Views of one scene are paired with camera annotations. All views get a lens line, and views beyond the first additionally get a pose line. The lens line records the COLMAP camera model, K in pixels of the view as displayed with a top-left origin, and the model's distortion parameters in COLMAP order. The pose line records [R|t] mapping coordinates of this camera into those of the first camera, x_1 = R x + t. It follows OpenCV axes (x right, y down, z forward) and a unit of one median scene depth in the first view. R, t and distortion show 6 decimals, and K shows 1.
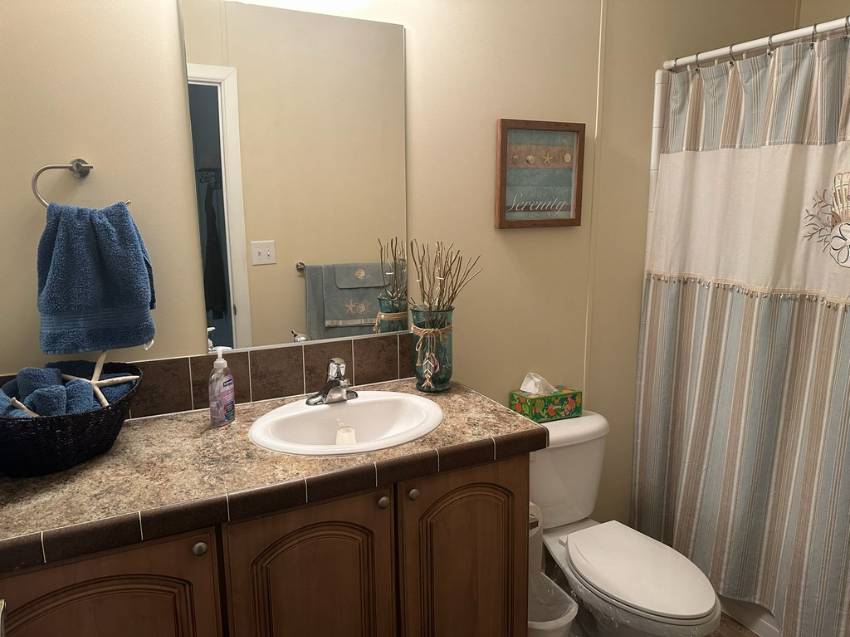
lens RADIAL K [[603.0, 0, 425.1], [0, 603.0, 318.1], [0, 0, 1]] dist [0.062841, -0.080372]
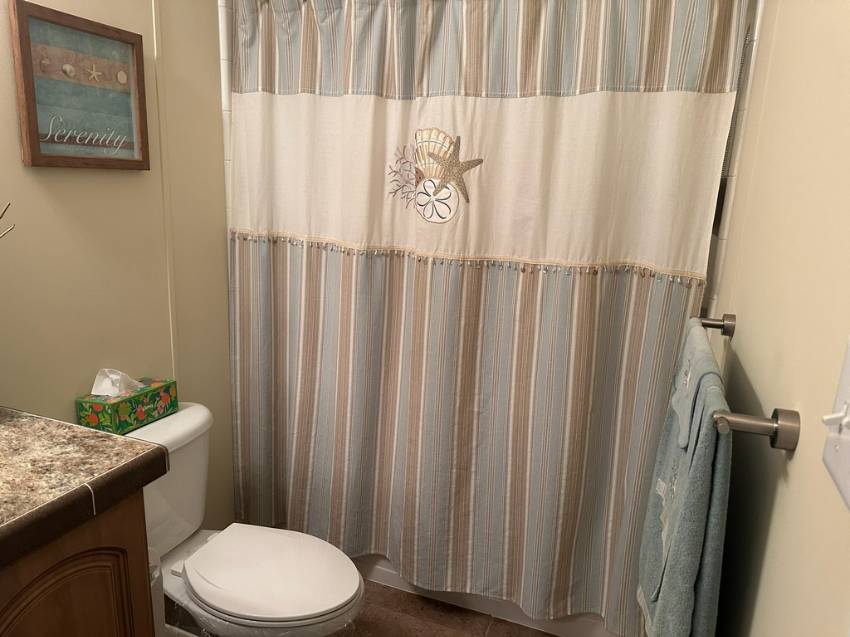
lens RADIAL K [[603.0, 0, 432.3], [0, 603.0, 324.1], [0, 0, 1]] dist [0.062841, -0.080372]
pose [[0.733410, -0.117299, 0.669590, -0.024501], [0.071767, 0.992856, 0.095321, -0.006365], [-0.675987, -0.021855, 0.736589, 0.186647]]
